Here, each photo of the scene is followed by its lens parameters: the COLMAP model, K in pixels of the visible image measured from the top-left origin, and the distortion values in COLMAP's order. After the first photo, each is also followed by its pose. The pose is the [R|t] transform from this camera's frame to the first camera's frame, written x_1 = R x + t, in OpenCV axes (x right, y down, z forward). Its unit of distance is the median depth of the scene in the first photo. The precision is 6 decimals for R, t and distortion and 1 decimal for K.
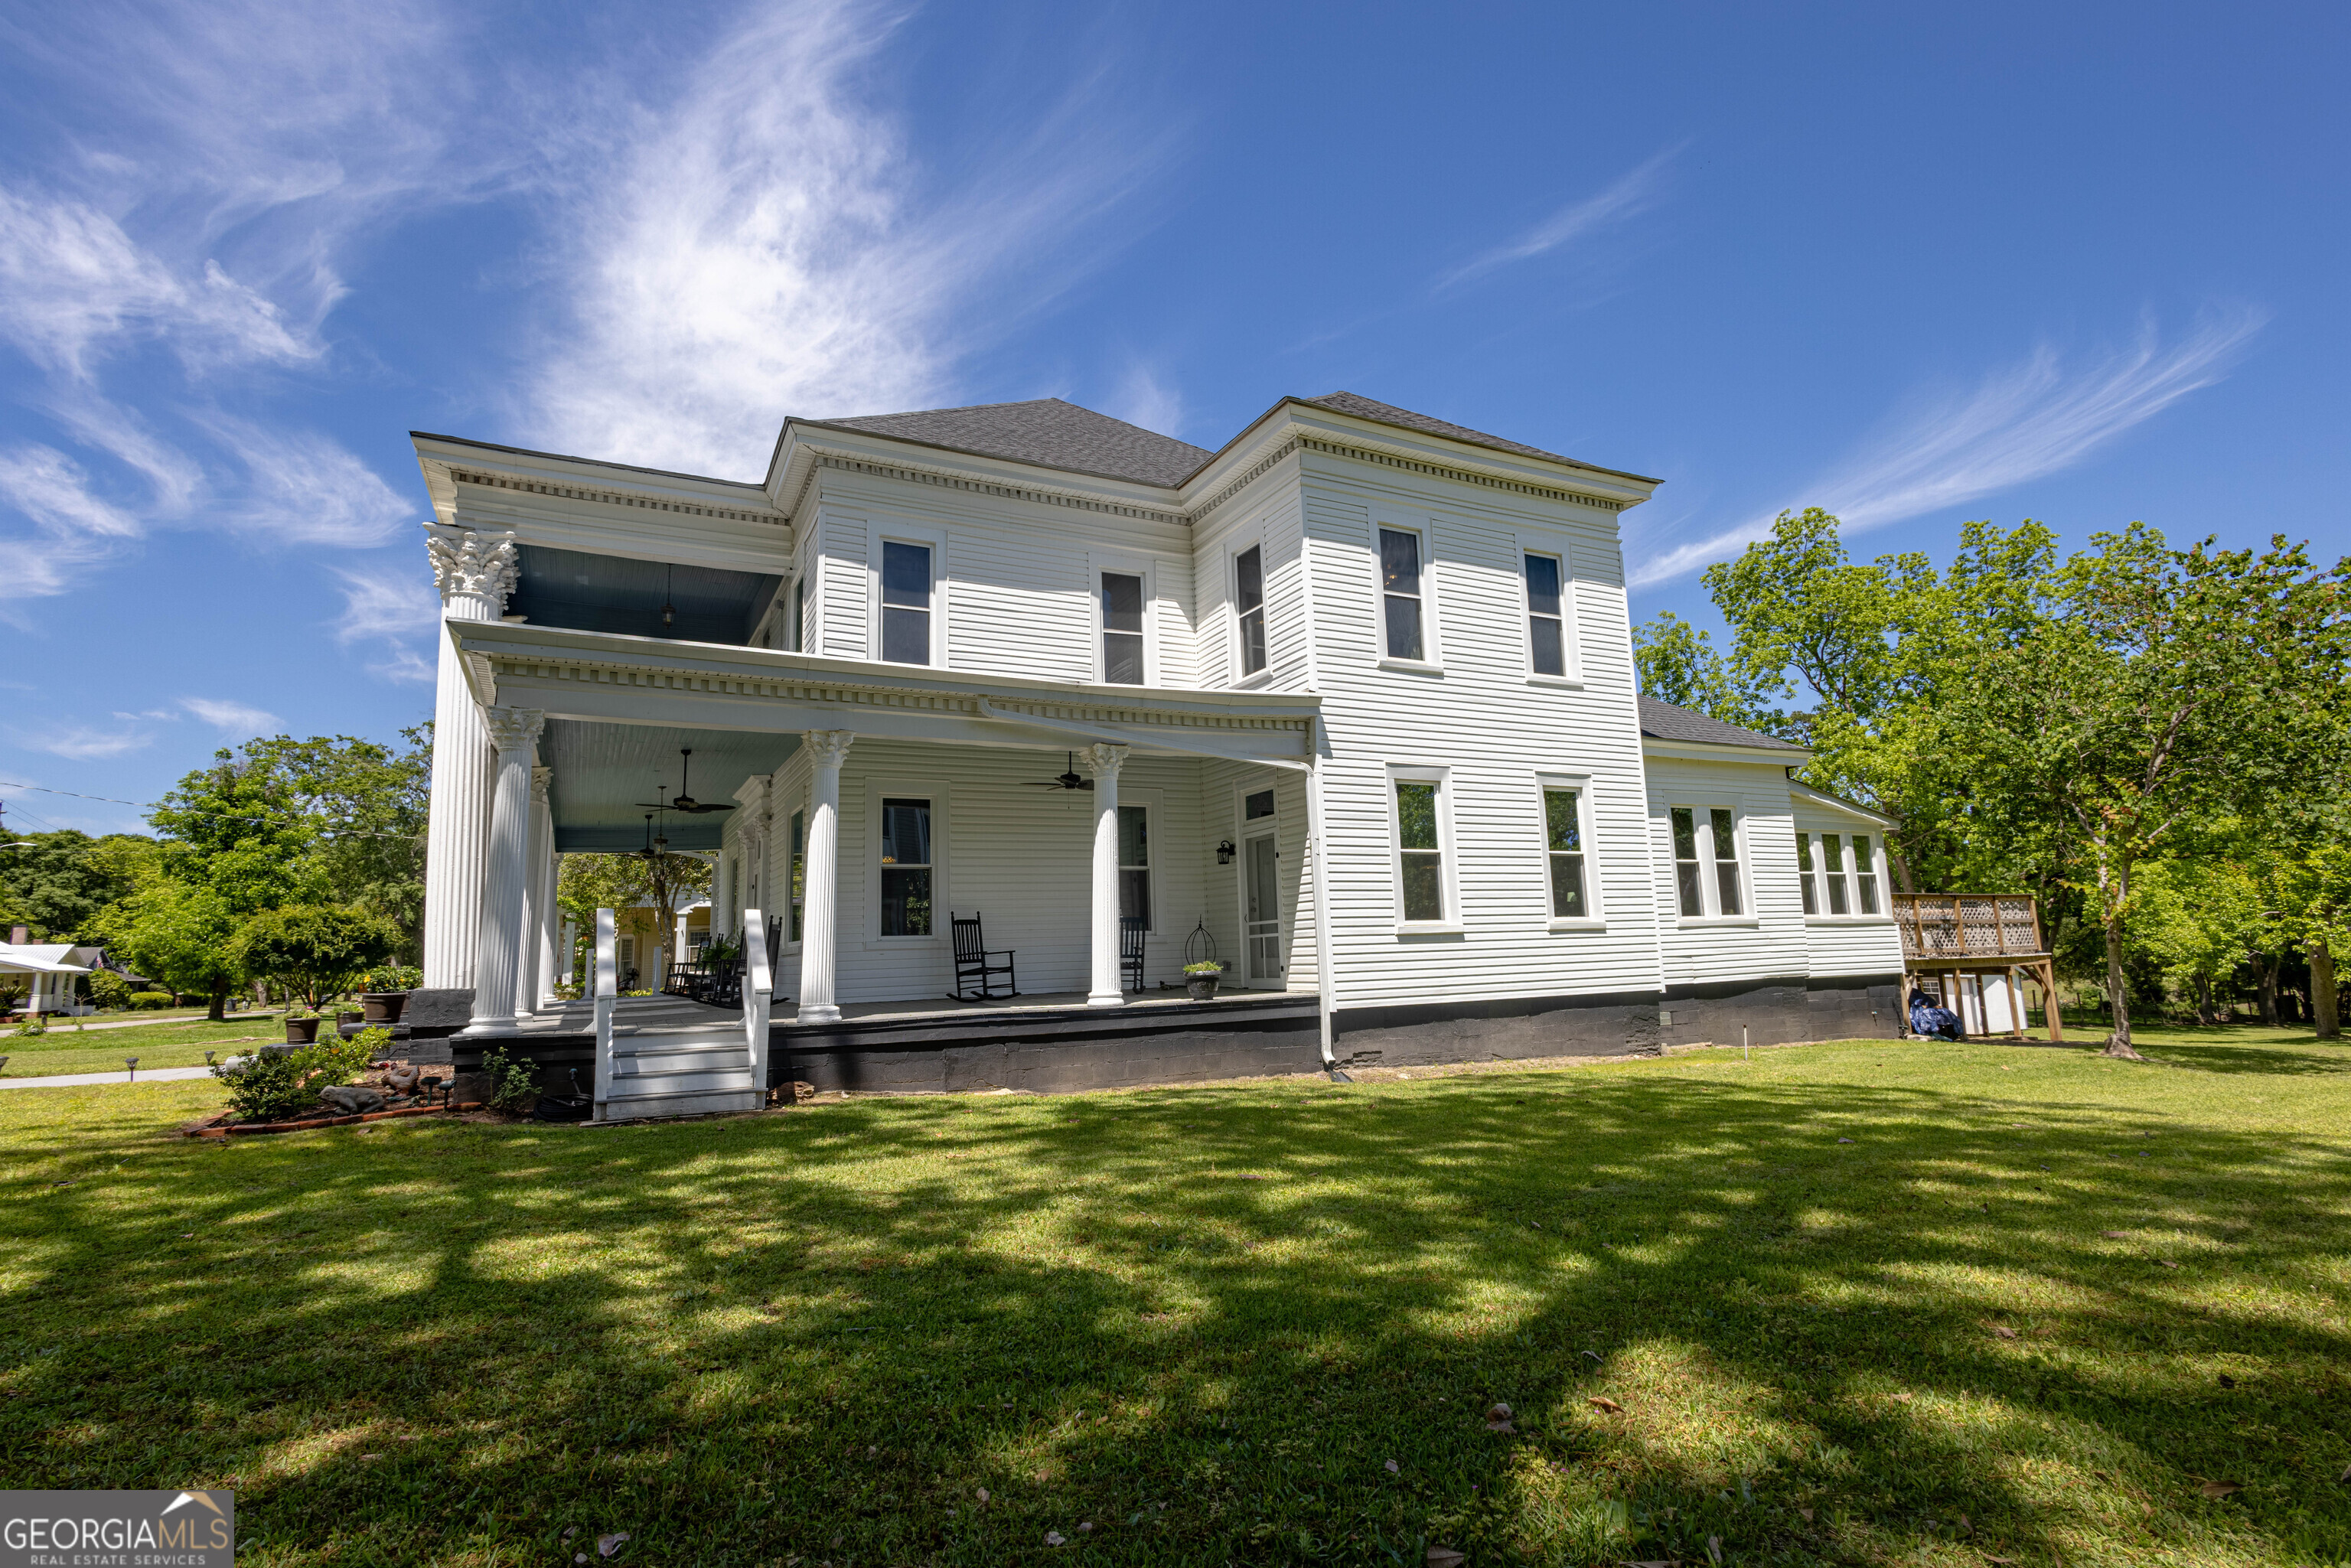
lens RADIAL K [[1055.1, 0, 1173.8], [0, 1055.1, 790.0], [0, 0, 1]] dist [0.025173, 0.000061]
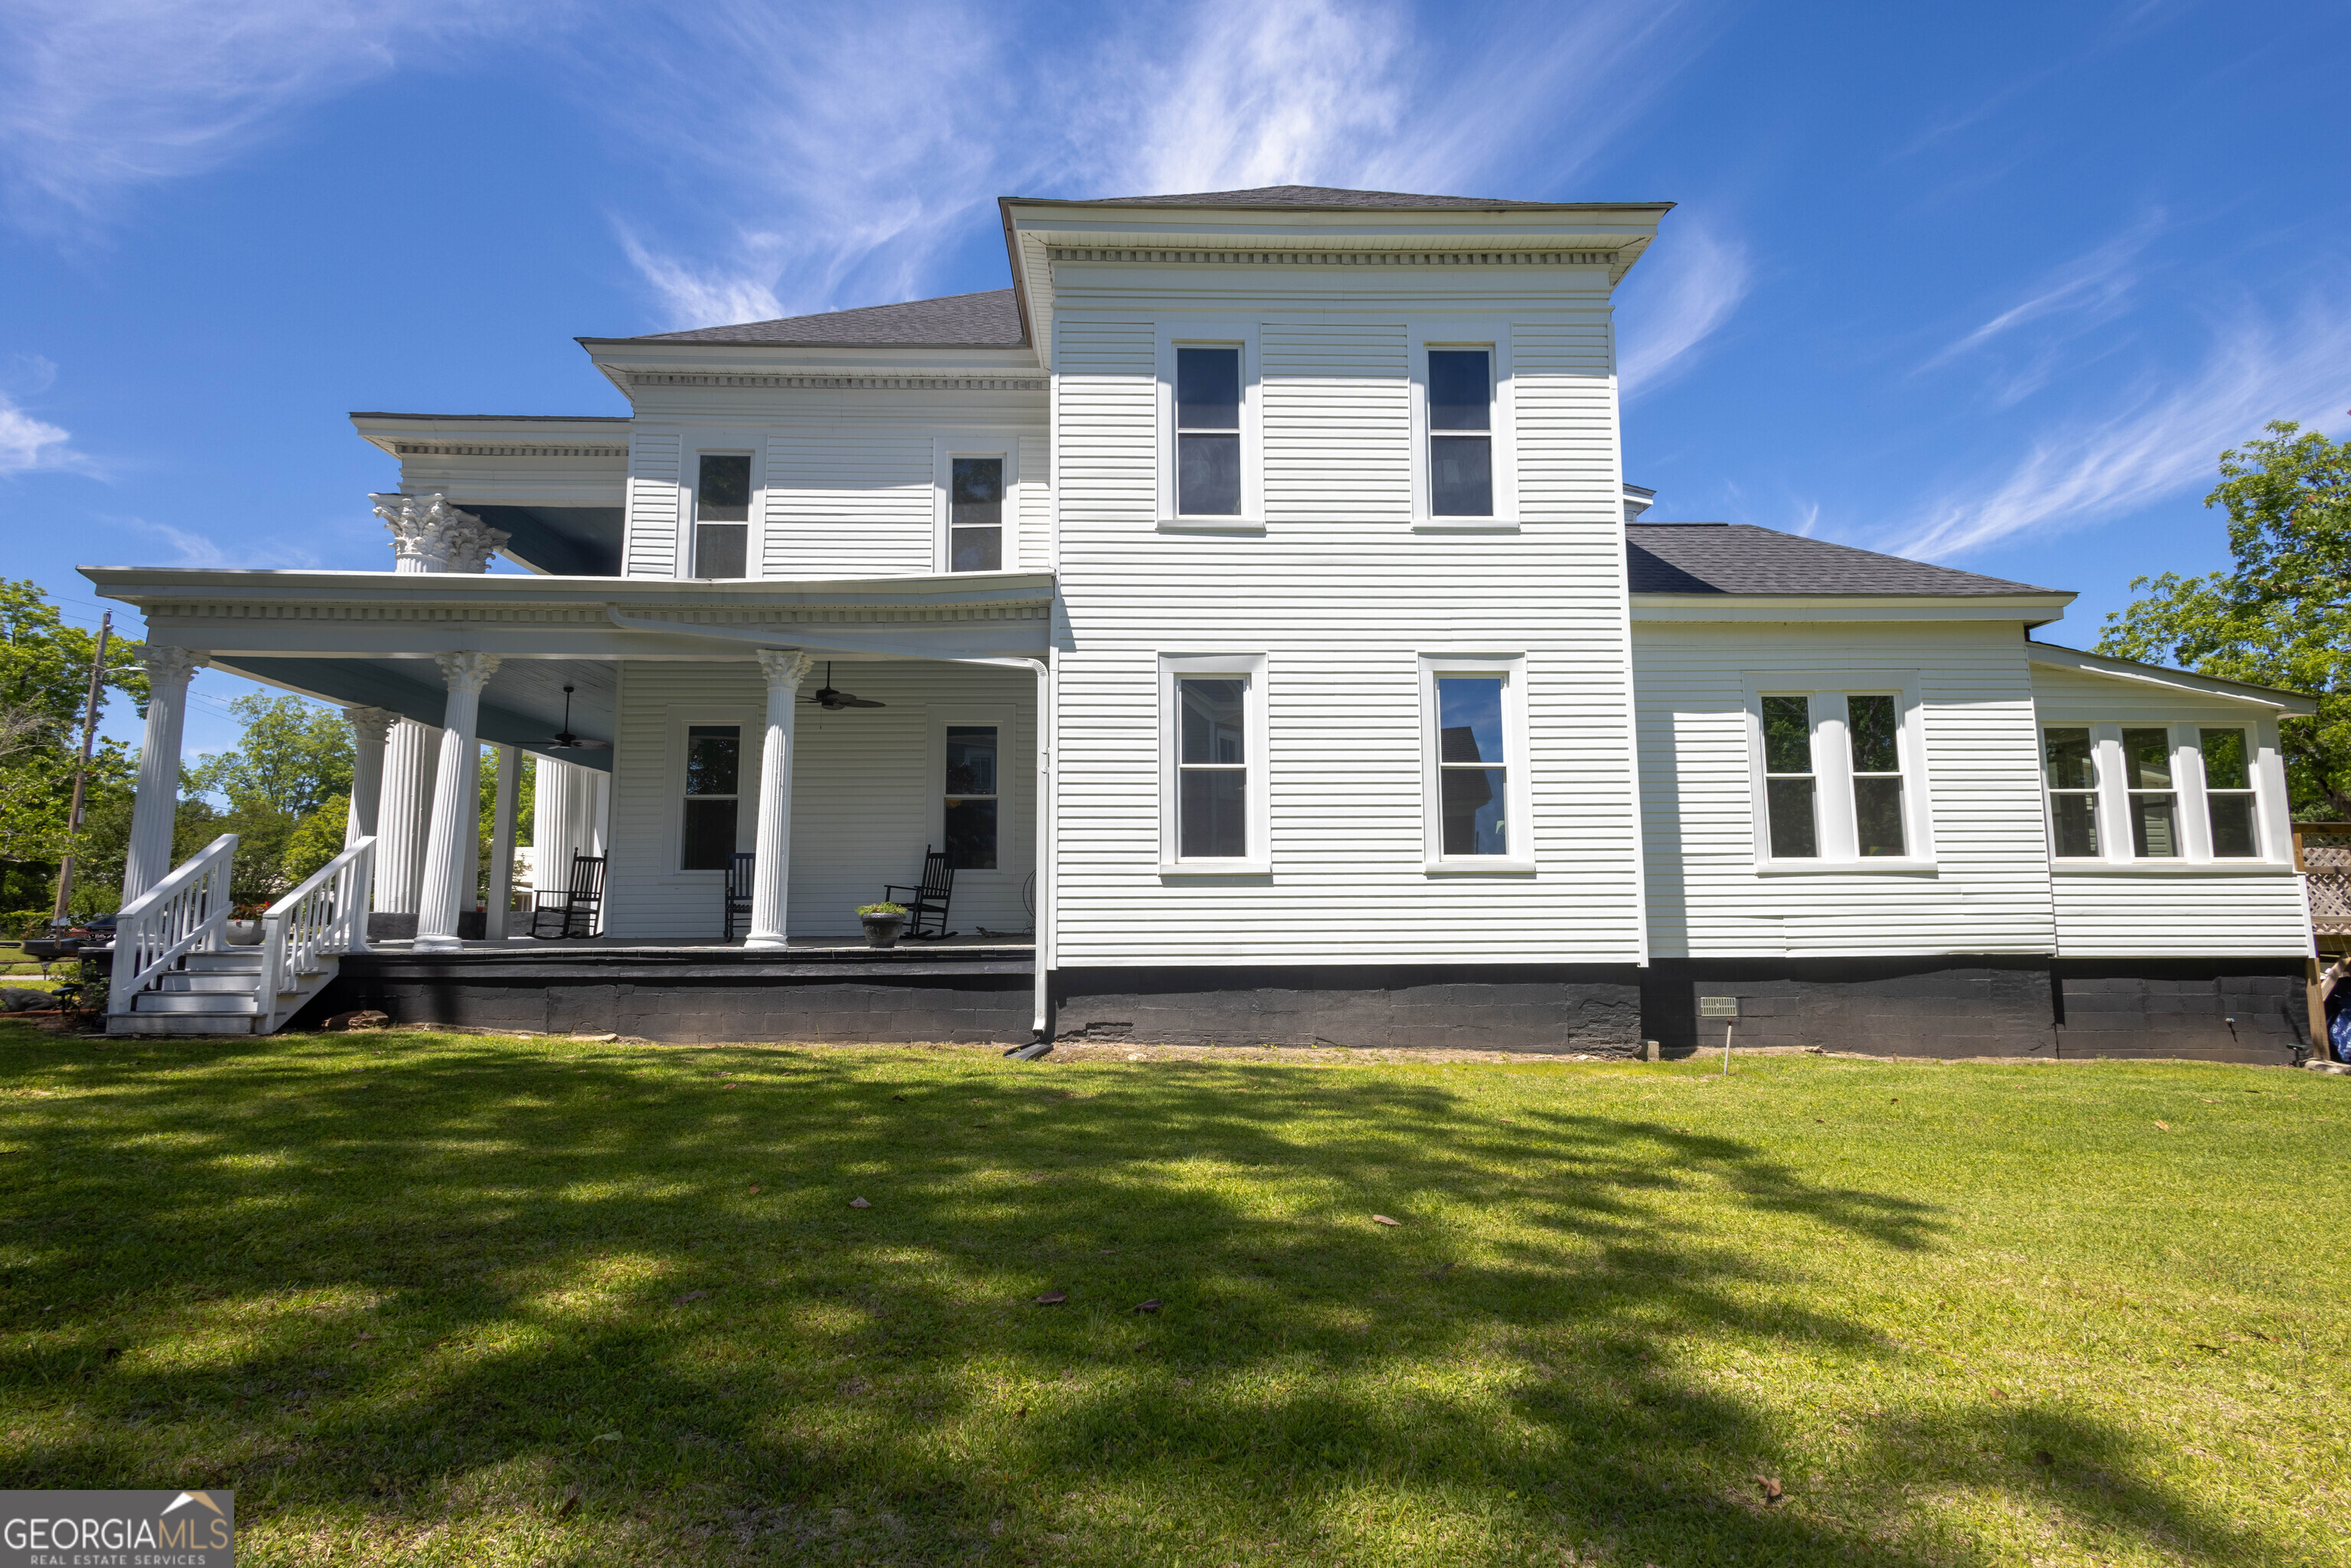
lens RADIAL K [[1106.2, 0, 1214.0], [0, 1106.2, 775.6], [0, 0, 1]] dist [0.015897, 0.000230]
pose [[0.913969, -0.022900, -0.405138, 0.537798], [0.038815, 0.998762, 0.031110, 0.038392], [0.403924, -0.044159, 0.913726, 0.262621]]
